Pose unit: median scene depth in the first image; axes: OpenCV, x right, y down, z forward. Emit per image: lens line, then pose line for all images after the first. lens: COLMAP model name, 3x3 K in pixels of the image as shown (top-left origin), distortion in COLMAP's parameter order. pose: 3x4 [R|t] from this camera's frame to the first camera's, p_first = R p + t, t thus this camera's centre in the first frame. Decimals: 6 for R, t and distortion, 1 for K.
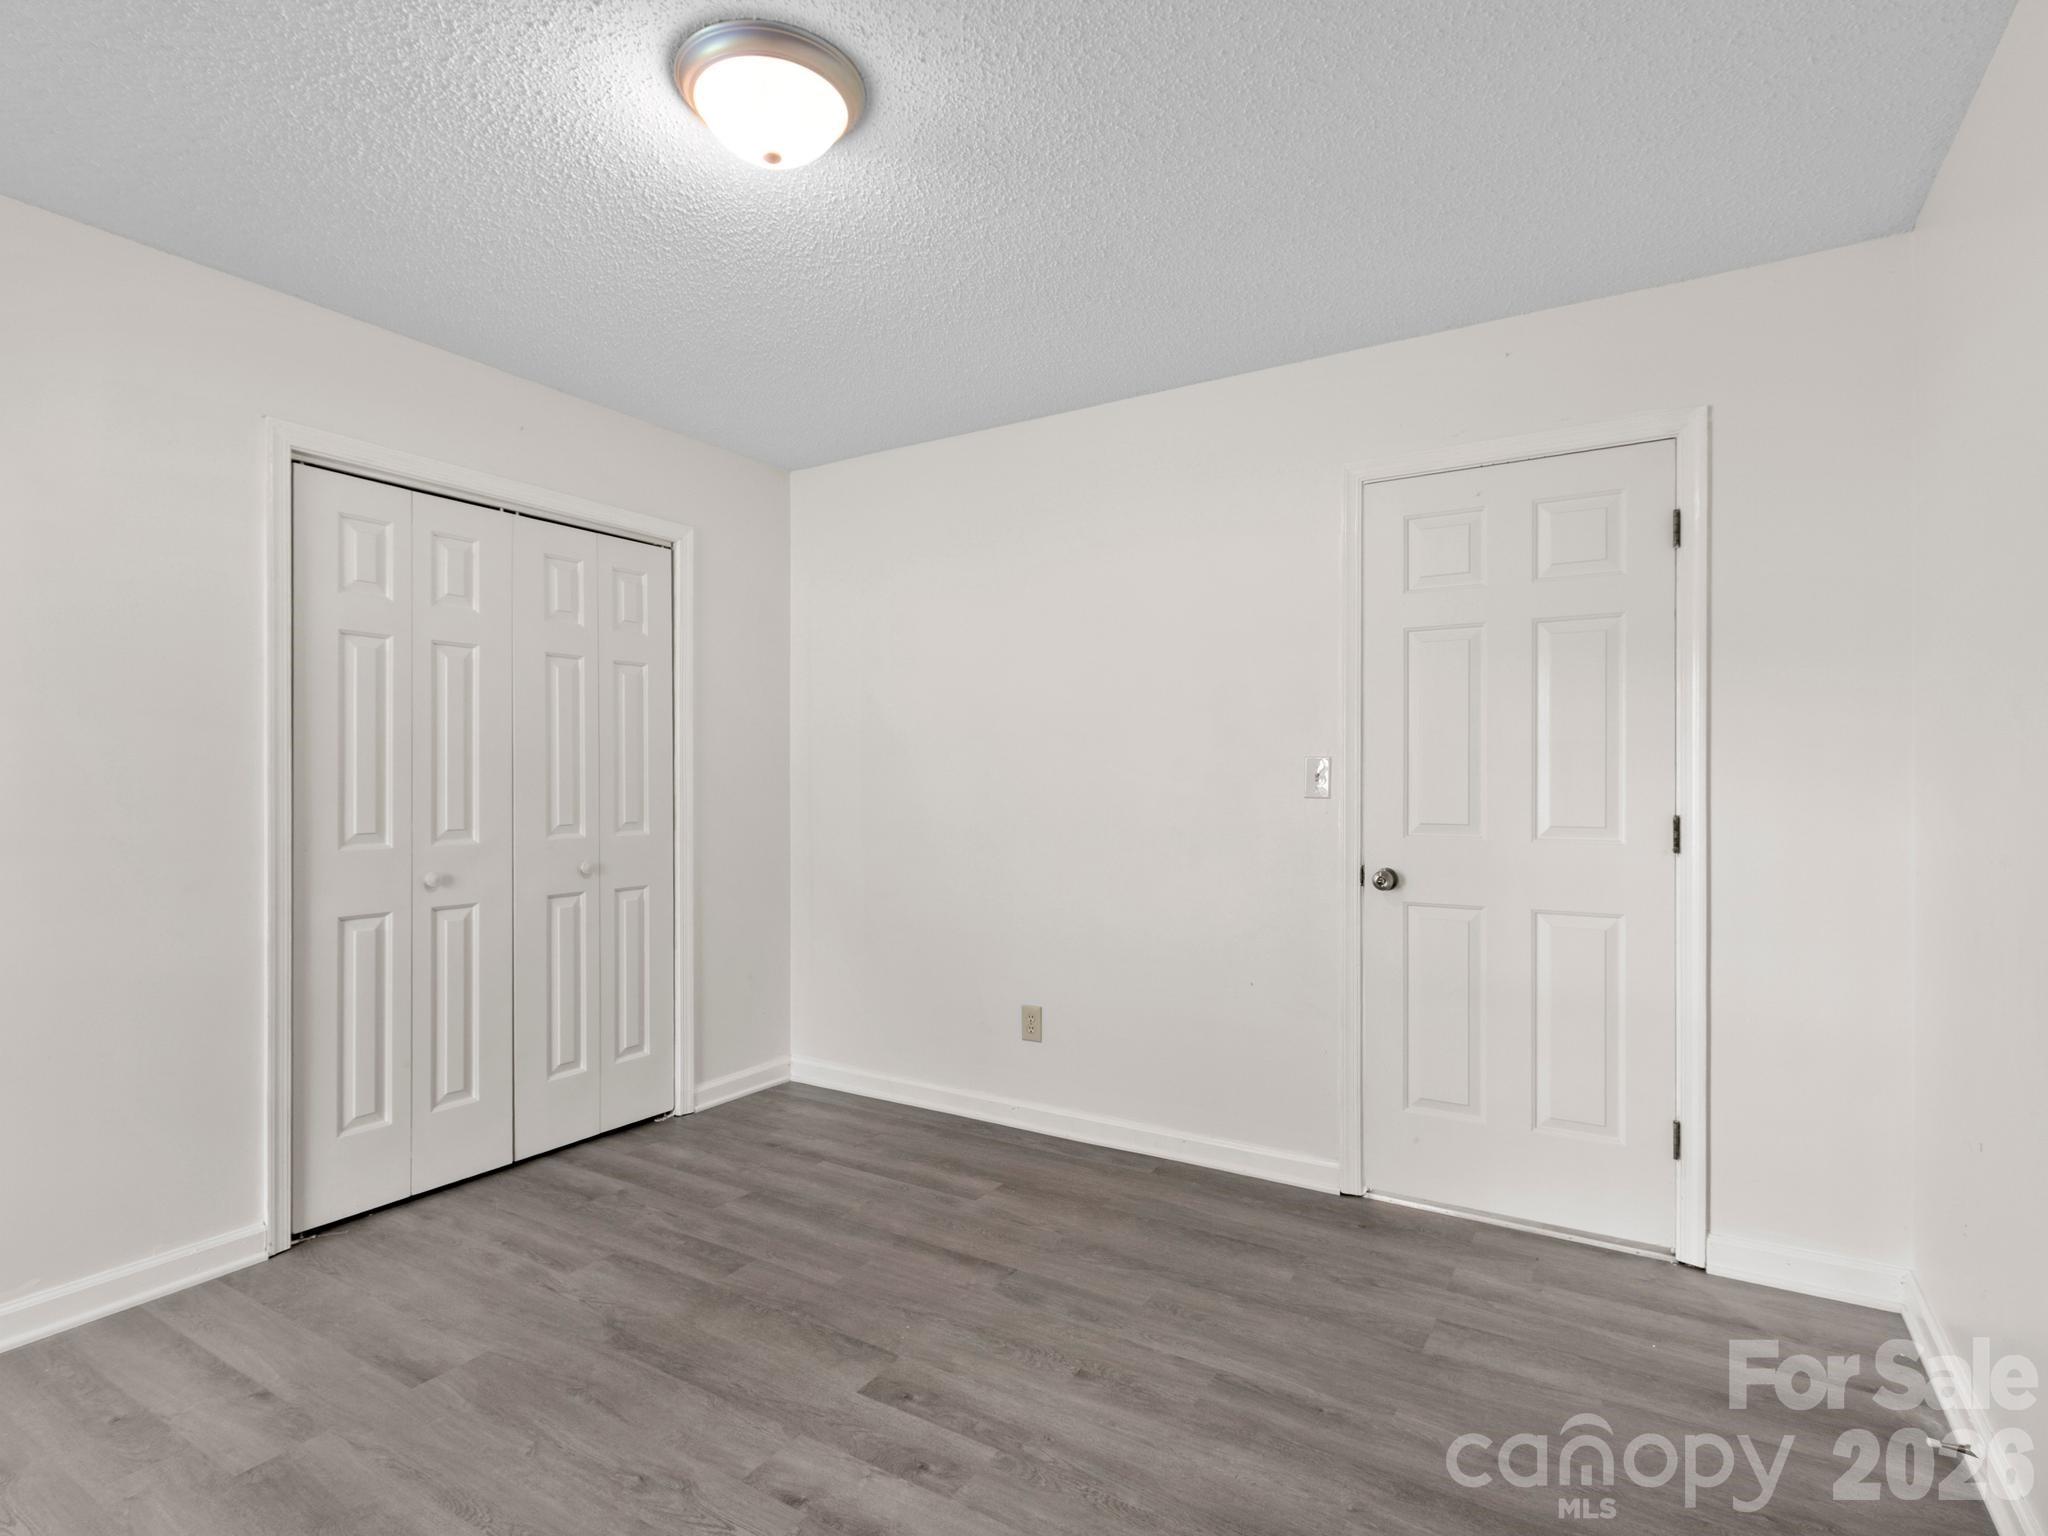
lens RADIAL K [[1042.9, 0, 1020.9], [0, 1042.9, 780.7], [0, 0, 1]] dist [0.000878, -0.000042]
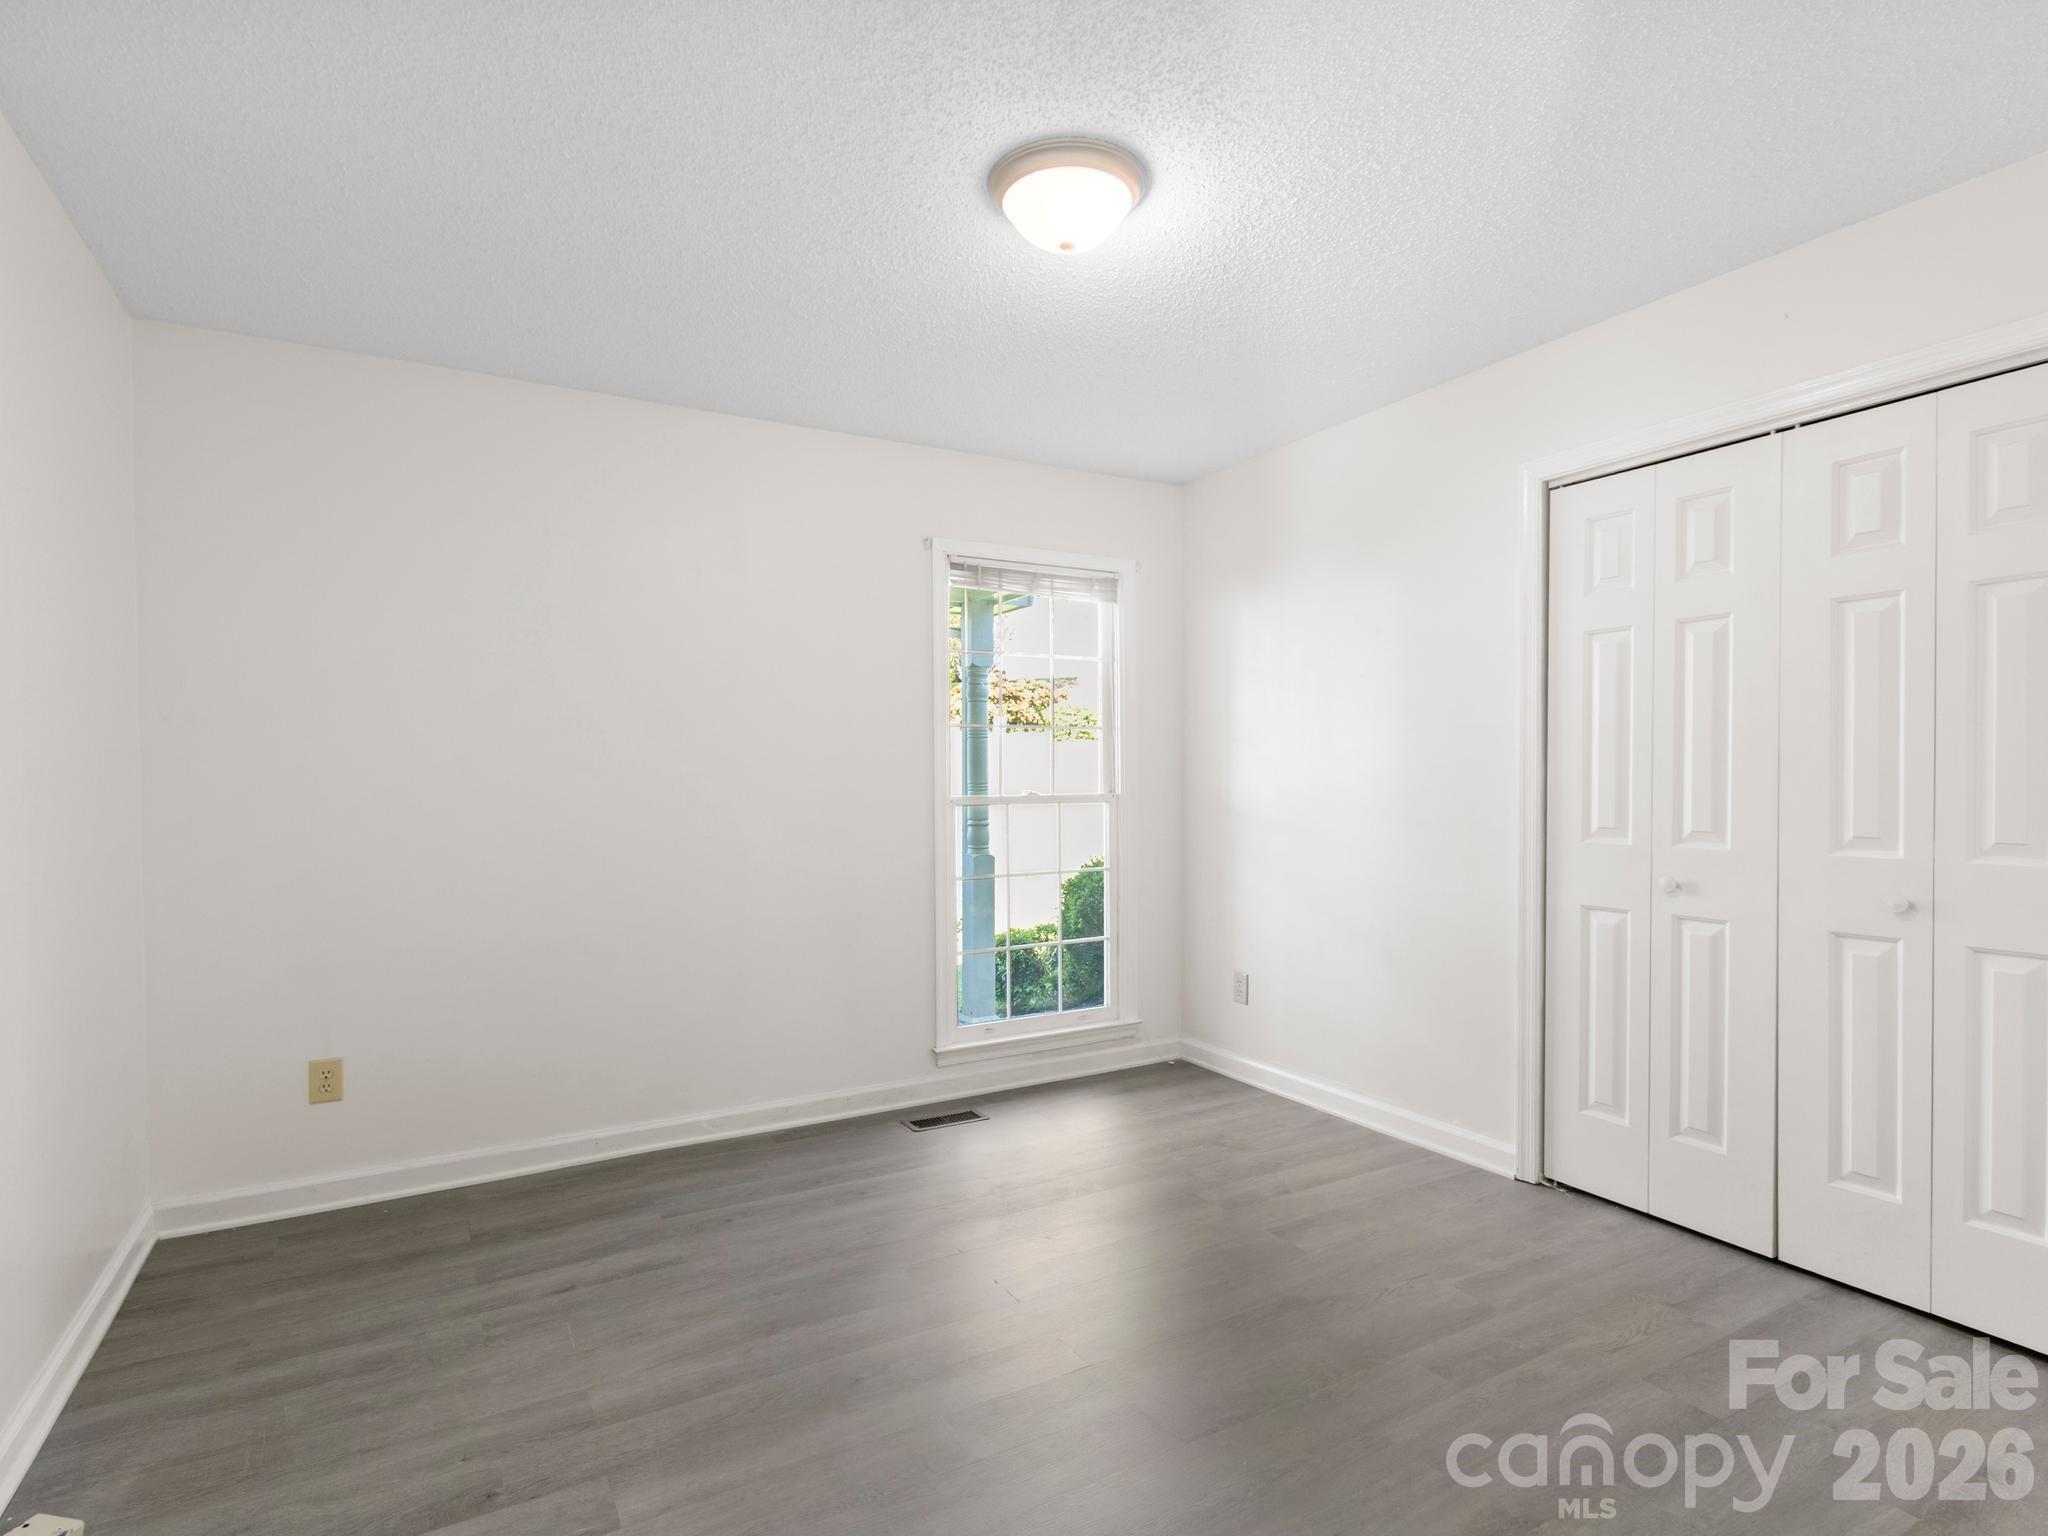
lens RADIAL K [[1042.9, 0, 1020.9], [0, 1042.9, 780.7], [0, 0, 1]] dist [0.000878, -0.000042]
pose [[-0.469800, 0.007138, -0.882744, 0.543874], [0.006460, 0.999968, 0.004648, -0.003496], [0.882749, -0.003518, -0.469832, 0.989623]]
